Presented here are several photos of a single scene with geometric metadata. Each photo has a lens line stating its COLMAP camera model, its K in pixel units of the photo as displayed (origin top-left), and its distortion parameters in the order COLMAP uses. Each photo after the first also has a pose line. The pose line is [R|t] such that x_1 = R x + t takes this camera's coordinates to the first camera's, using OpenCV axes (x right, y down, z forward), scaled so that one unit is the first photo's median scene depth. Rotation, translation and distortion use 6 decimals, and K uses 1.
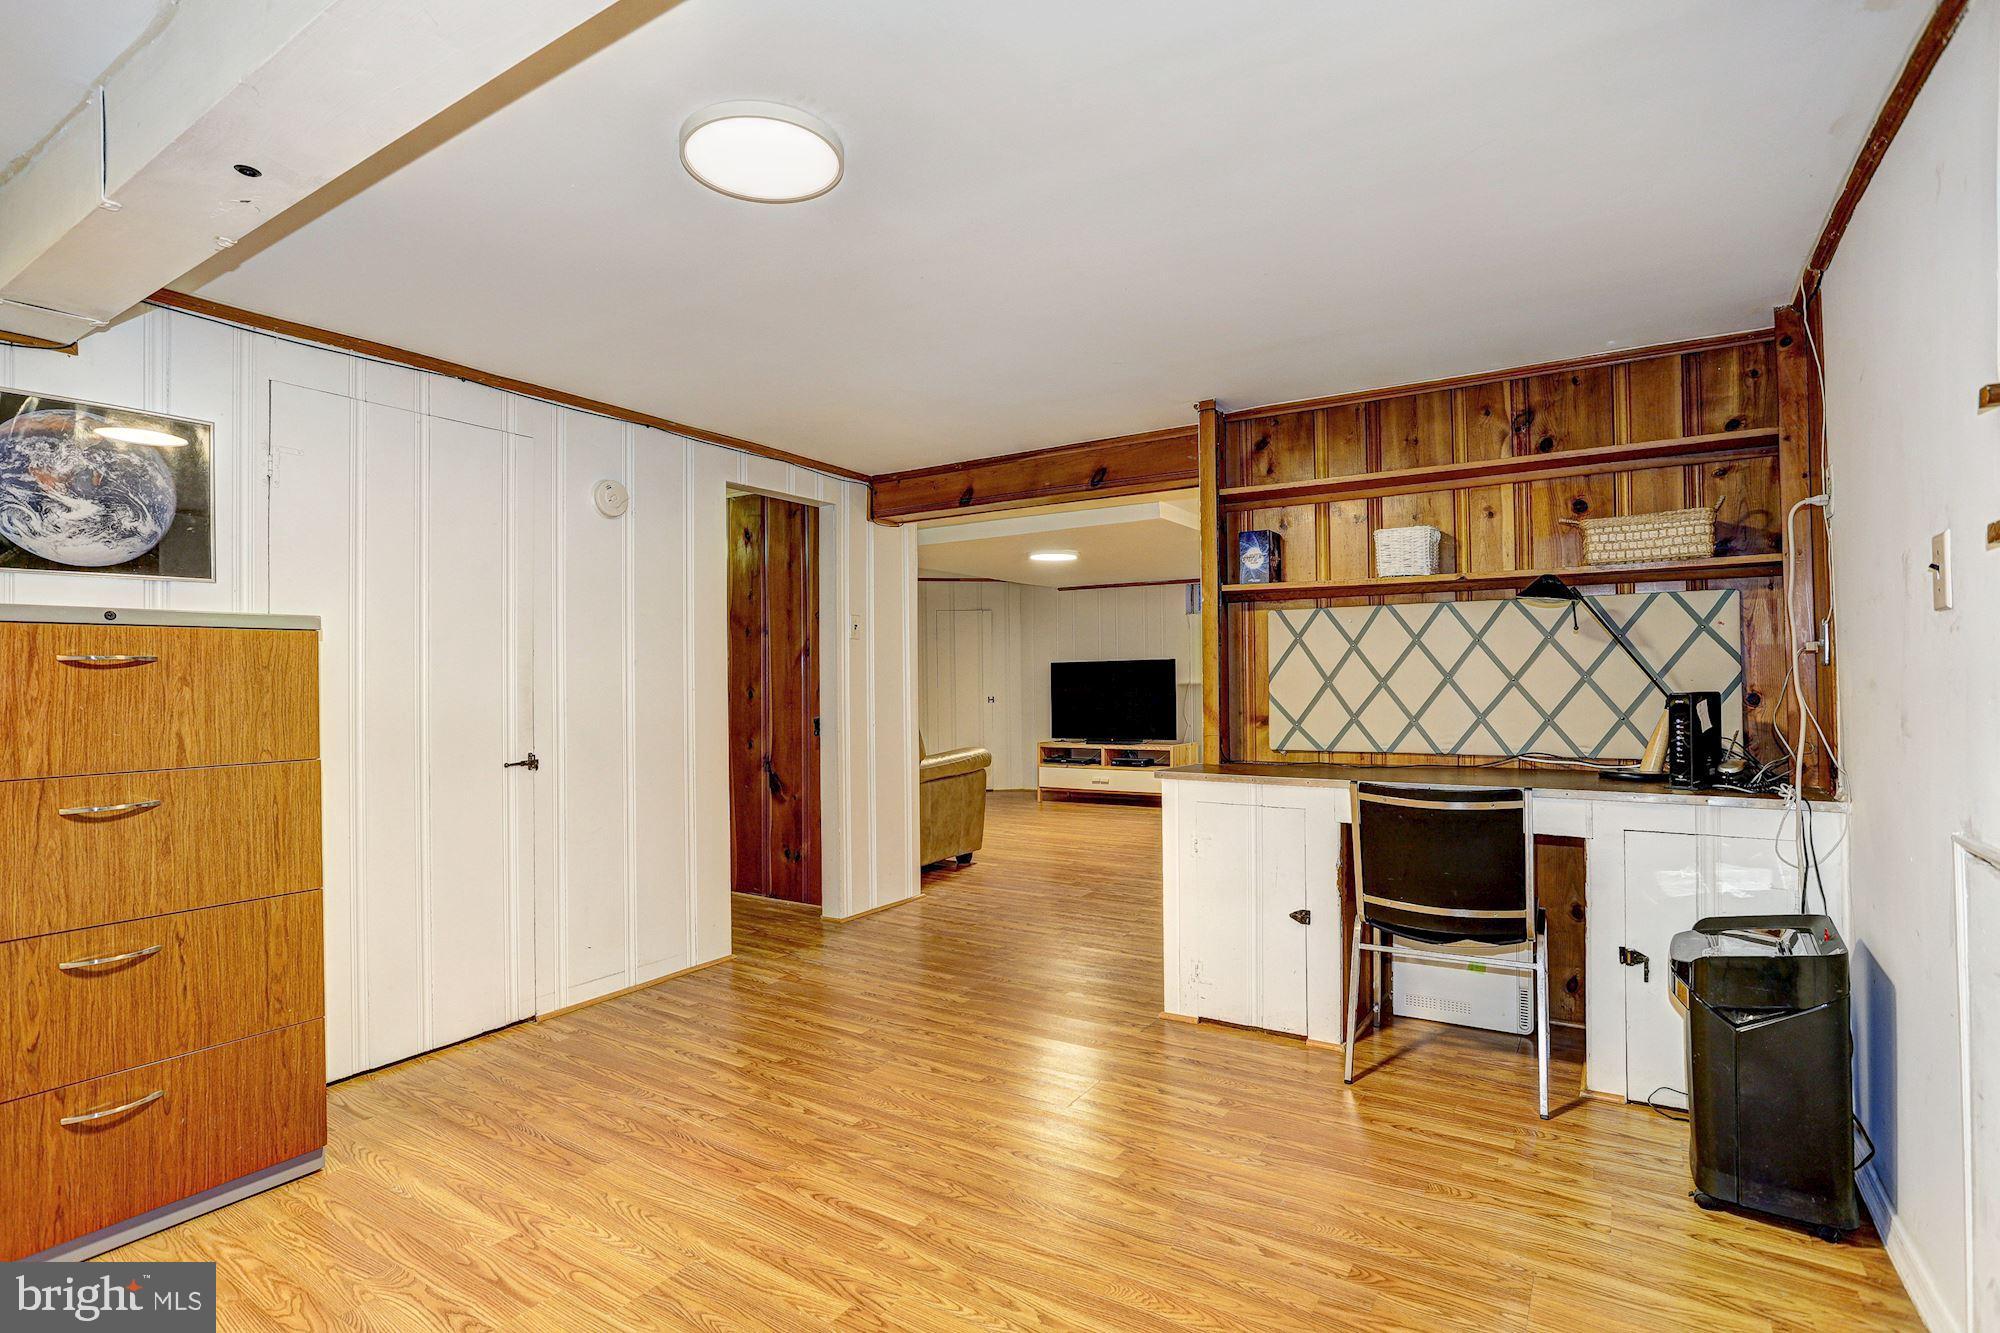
lens RADIAL K [[977.1, 0, 983.1], [0, 977.1, 666.6], [0, 0, 1]] dist [-0.035111, 0.006783]
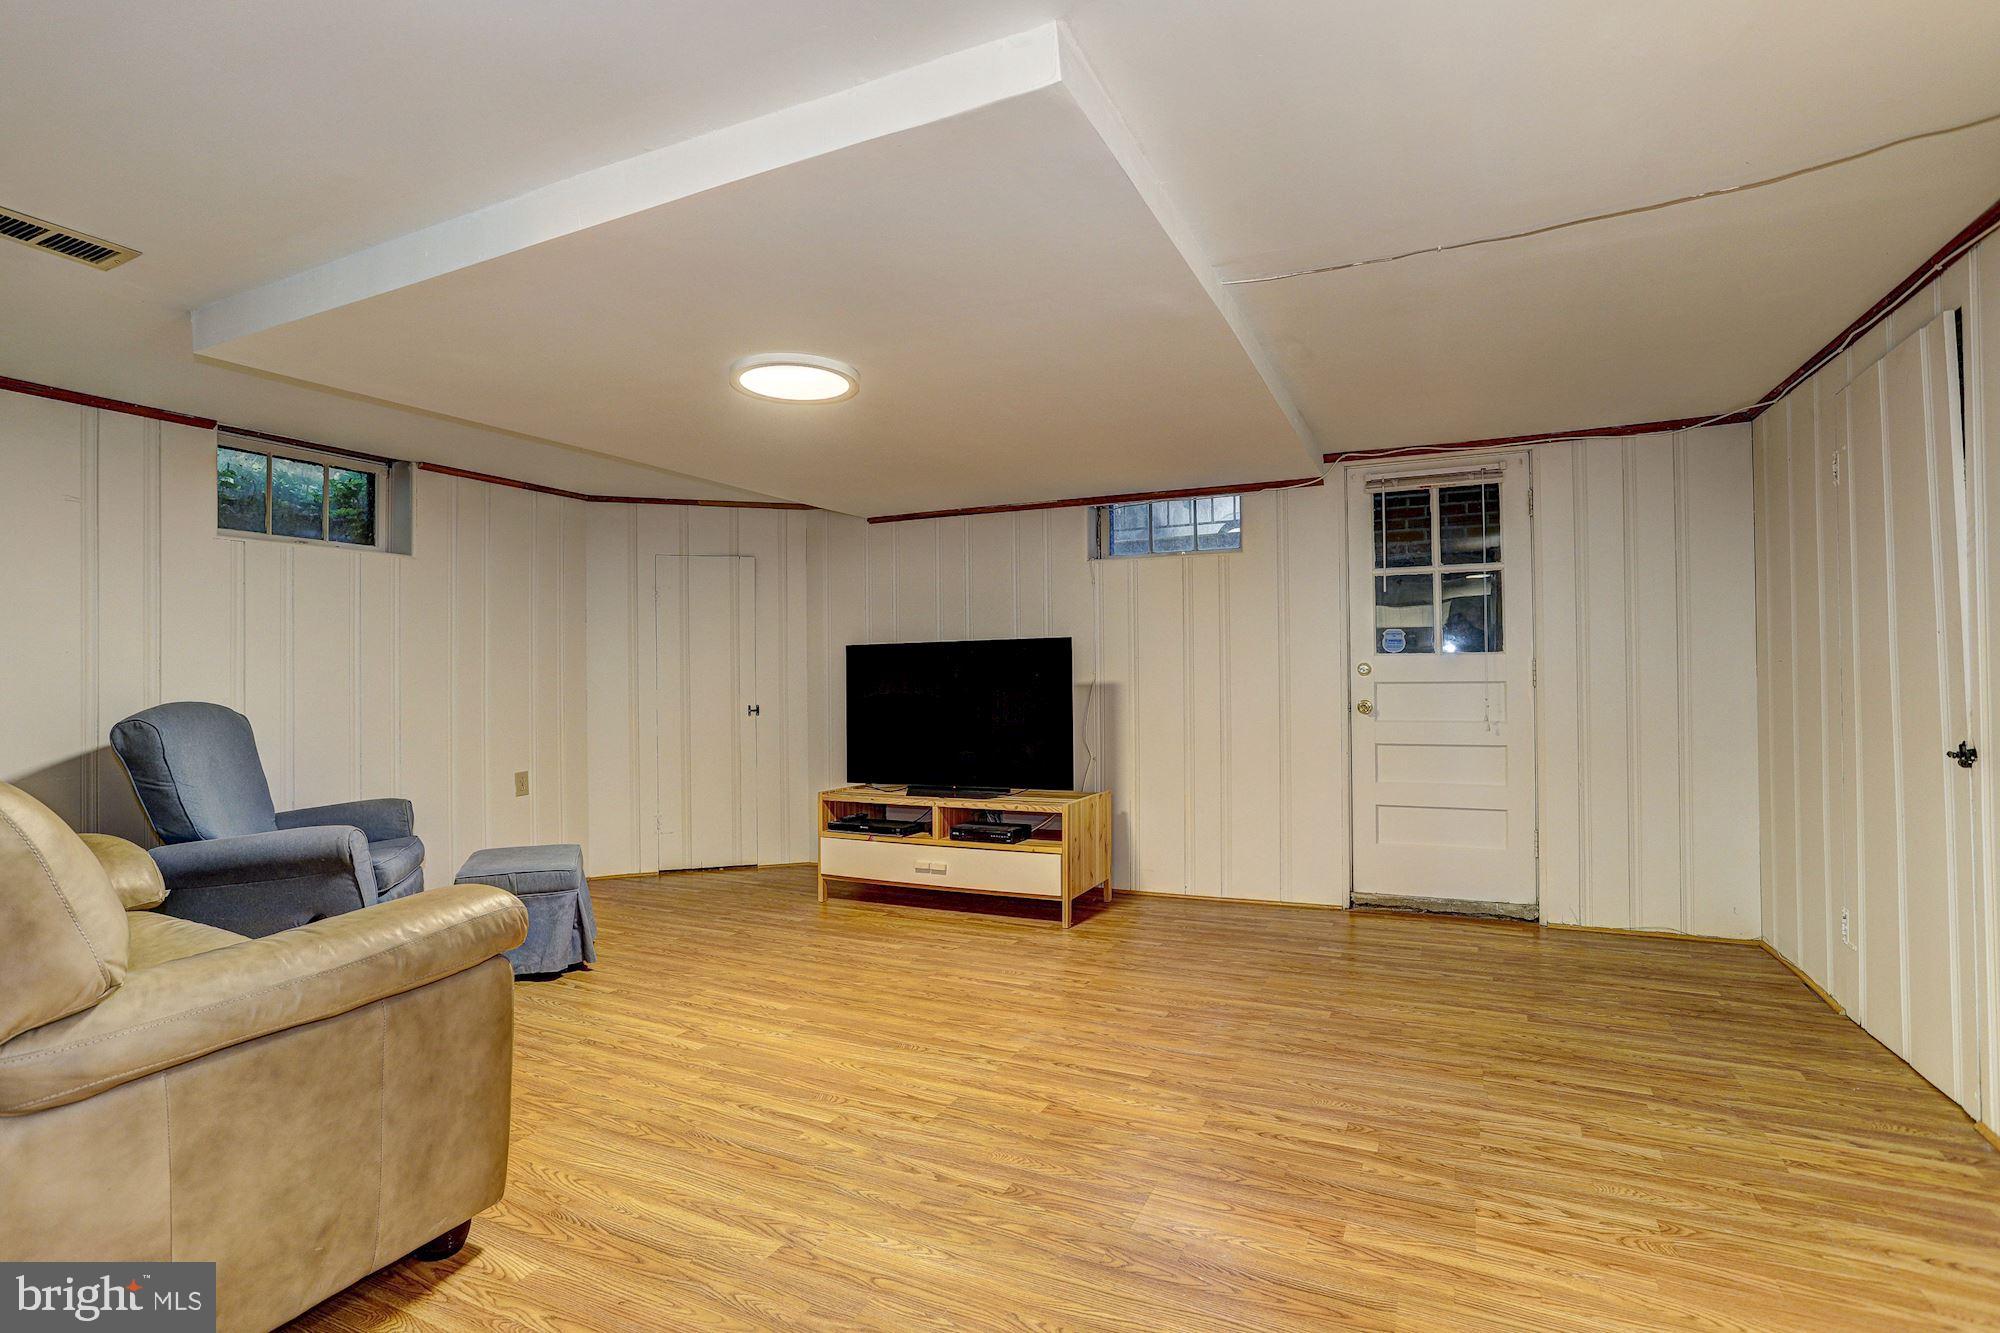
lens RADIAL K [[977.1, 0, 987.3], [0, 977.1, 672.9], [0, 0, 1]] dist [-0.035111, 0.006783]
pose [[0.990360, 0.004698, 0.138437, 0.075258], [-0.005385, 0.999975, 0.004589, 0.009014], [-0.138412, -0.005290, 0.990361, 0.463450]]
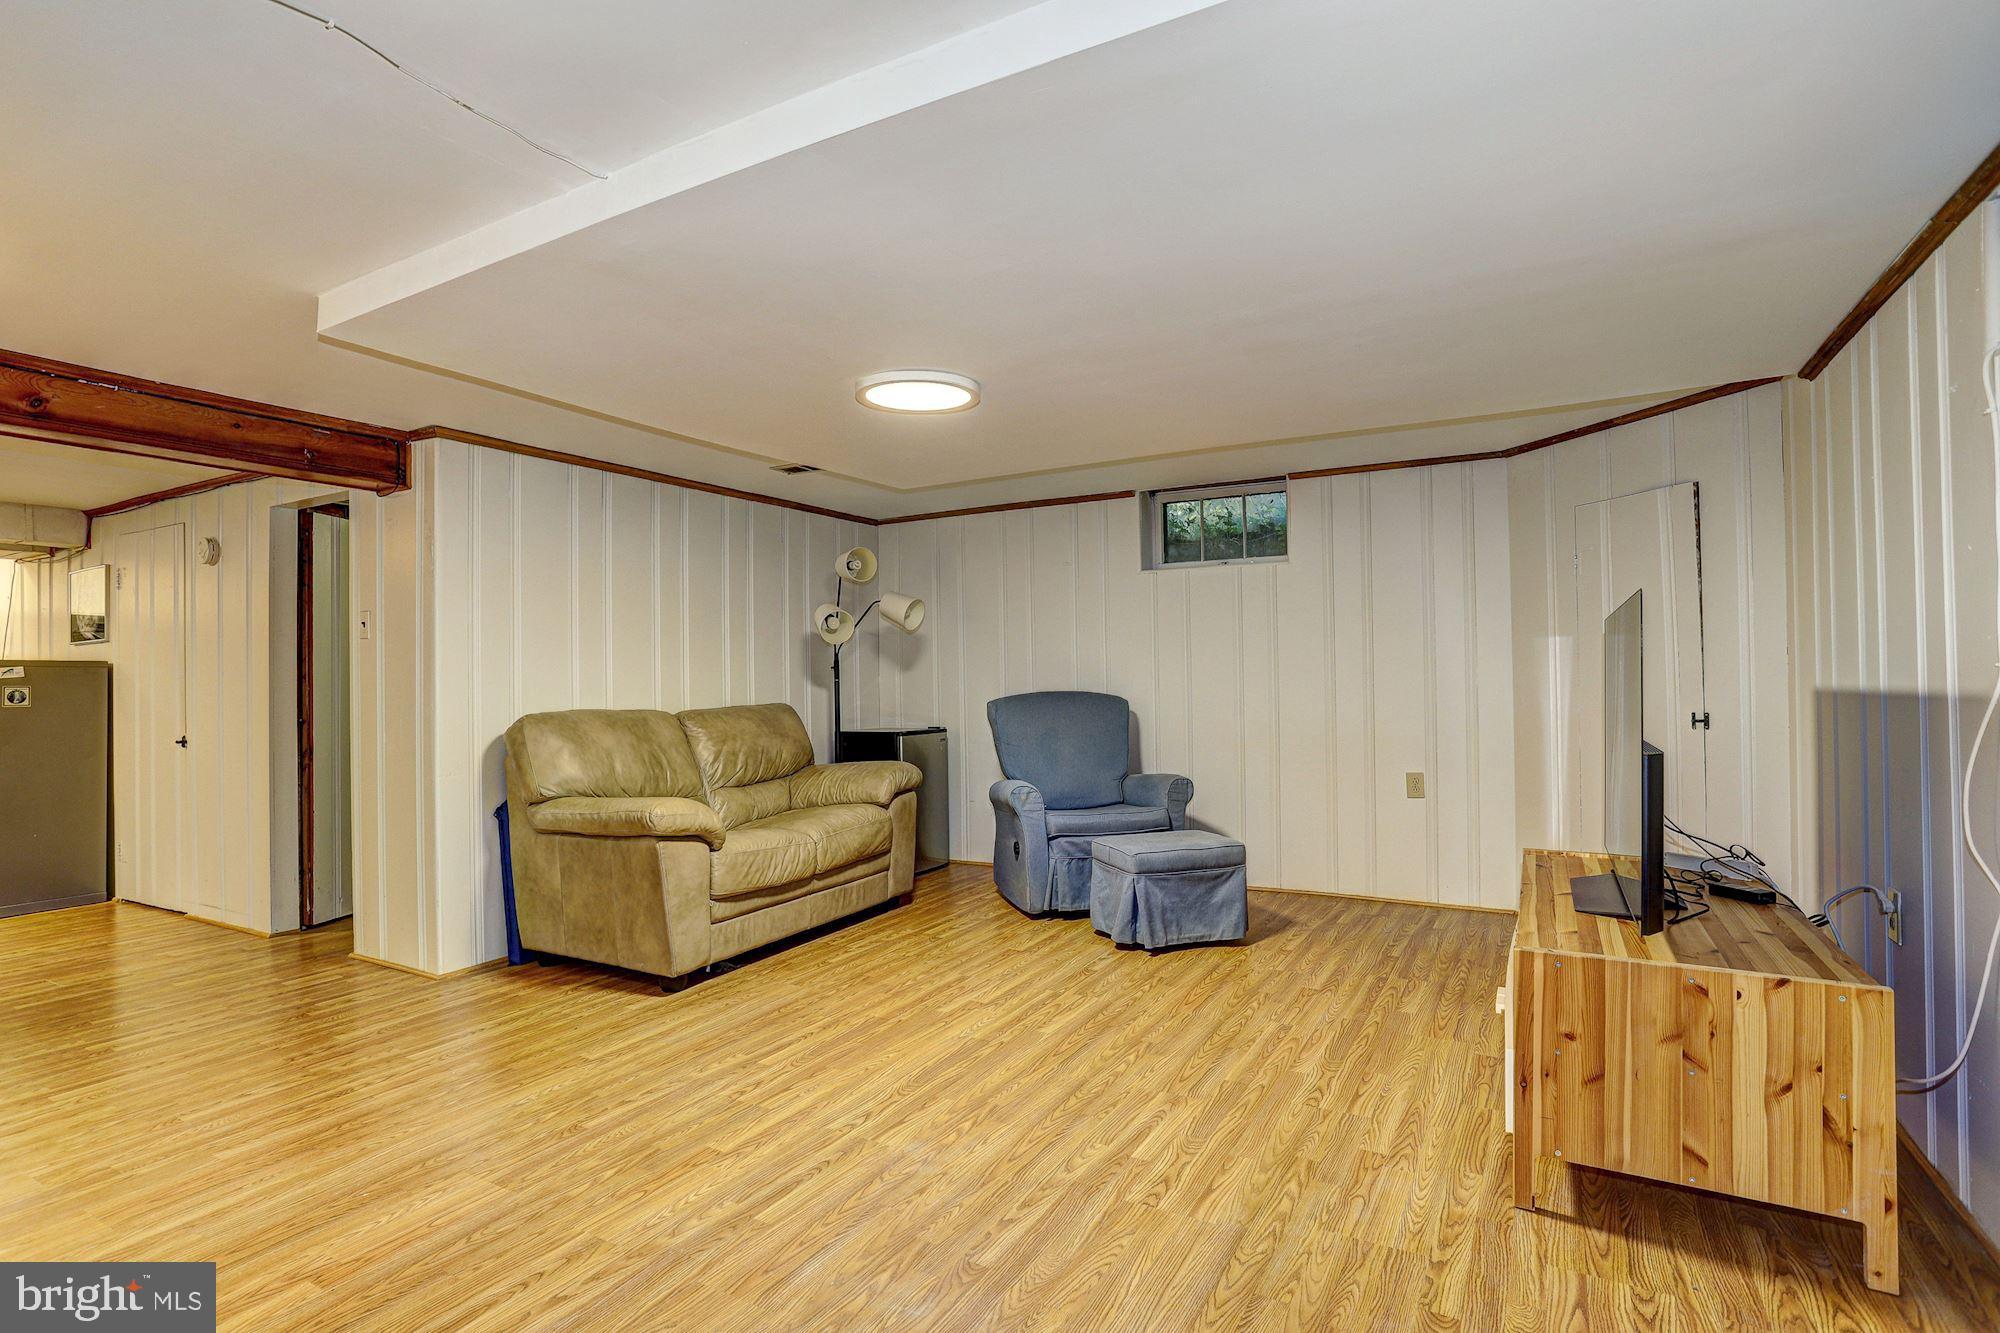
lens RADIAL K [[977.1, 0, 993.8], [0, 977.1, 660.5], [0, 0, 1]] dist [-0.035111, 0.006783]
pose [[0.061992, -0.012516, -0.997998, 0.410799], [0.025671, 0.999611, -0.010942, 0.008824], [0.997746, -0.024941, 0.062289, 0.813722]]
